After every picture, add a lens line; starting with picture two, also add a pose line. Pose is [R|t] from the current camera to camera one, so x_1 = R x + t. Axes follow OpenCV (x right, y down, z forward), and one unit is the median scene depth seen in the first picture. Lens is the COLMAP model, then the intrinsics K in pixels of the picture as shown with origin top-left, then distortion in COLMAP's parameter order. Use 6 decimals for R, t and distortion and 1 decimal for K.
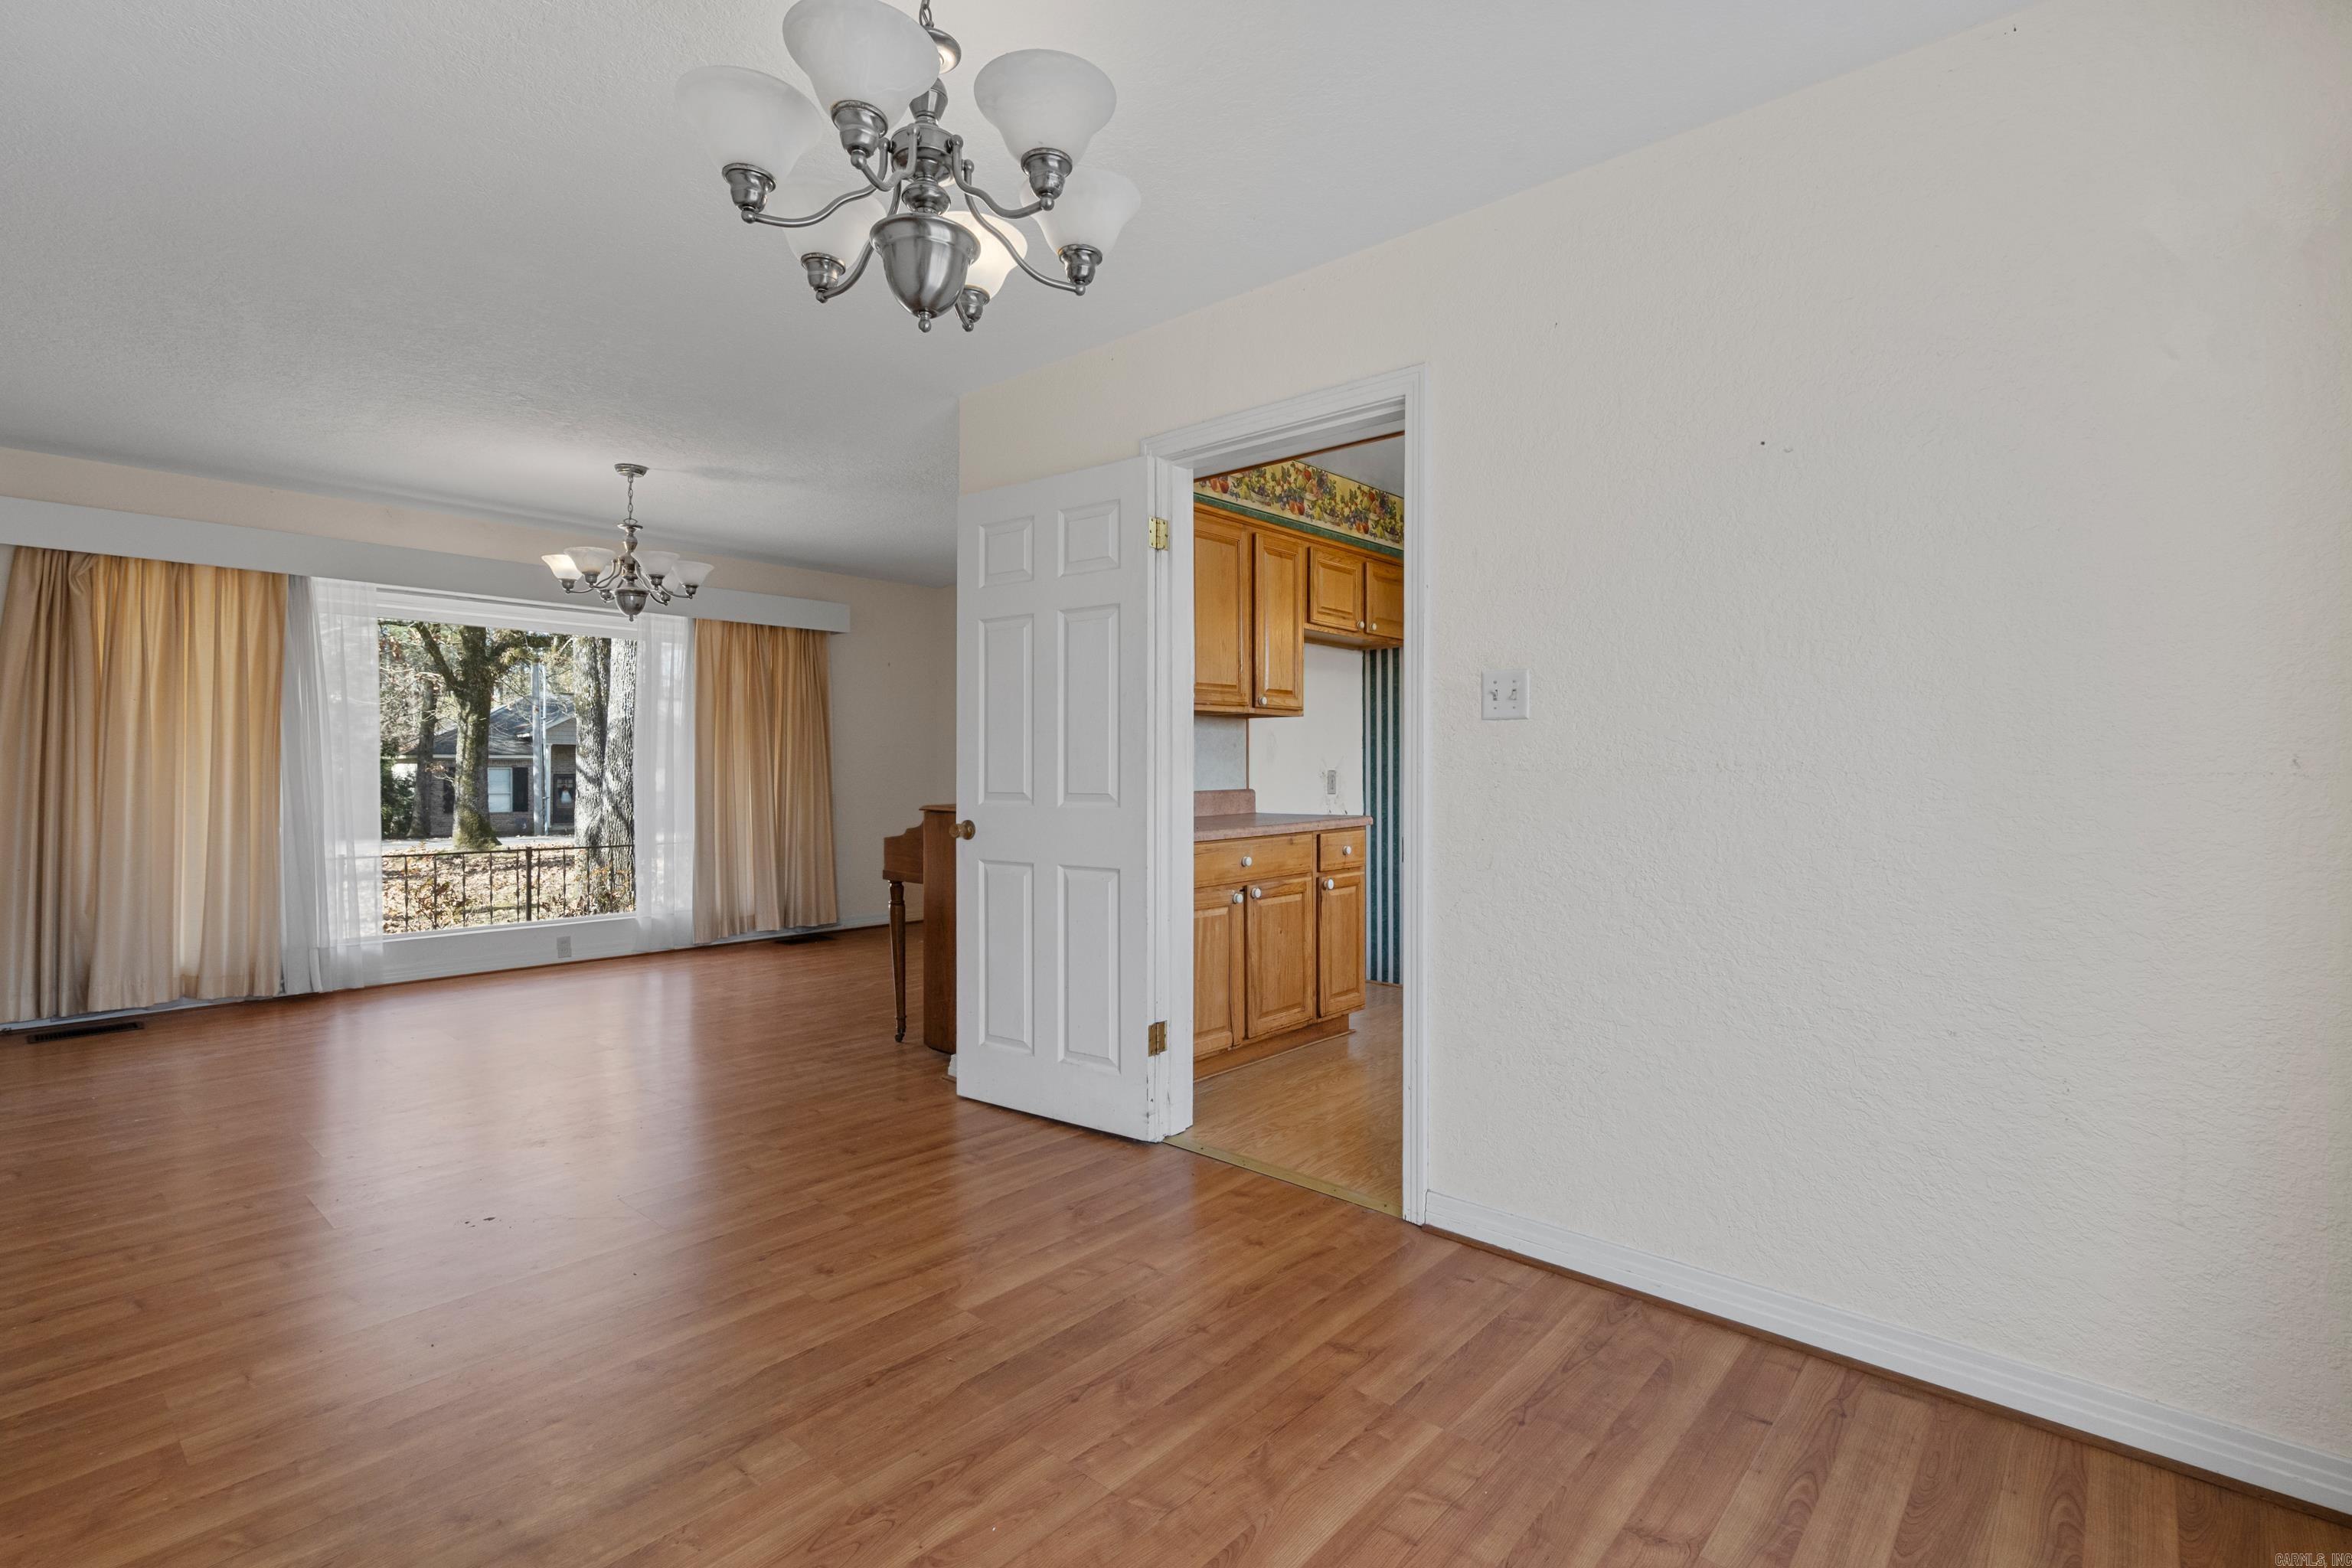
lens RADIAL K [[1082.2, 0, 1168.0], [0, 1082.2, 773.6], [0, 0, 1]] dist [0.000217, 0.000399]
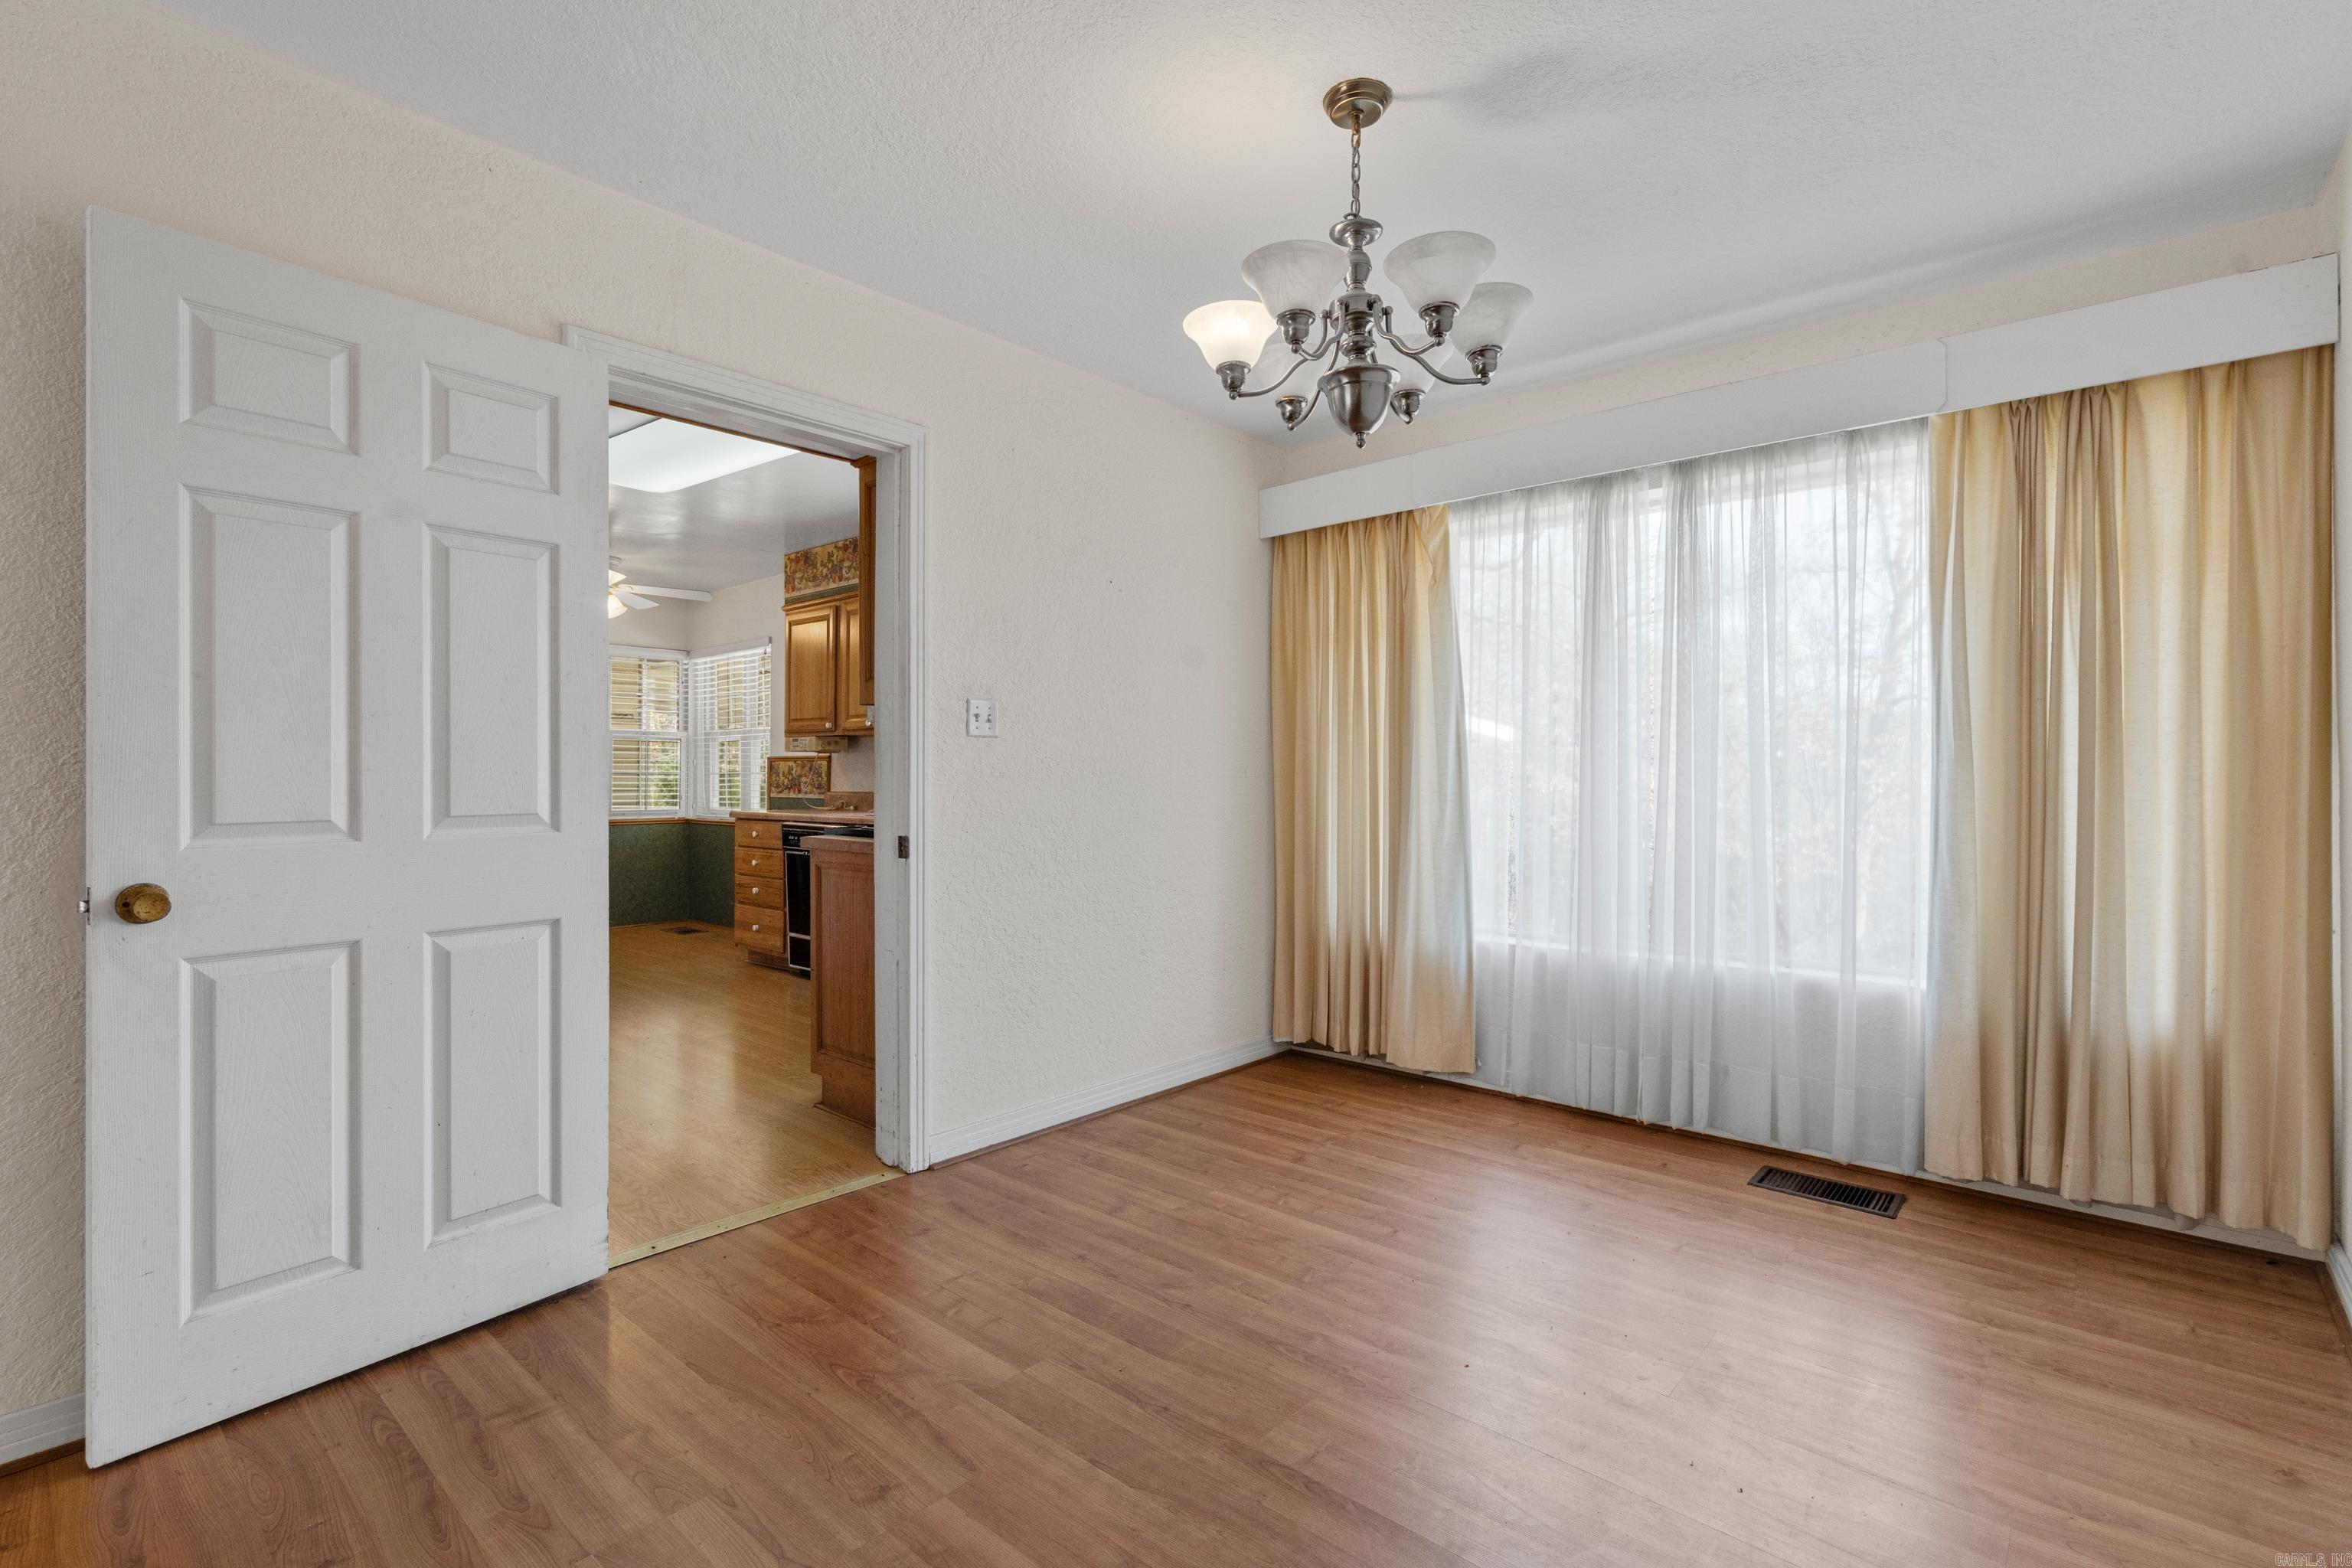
lens RADIAL K [[1082.2, 0, 1168.0], [0, 1082.2, 773.6], [0, 0, 1]] dist [0.000217, 0.000399]
pose [[0.001092, -0.002564, 0.999996, -1.163438], [0.003094, 0.999992, 0.002561, -0.012225], [-0.999995, 0.003091, 0.001100, 0.923531]]
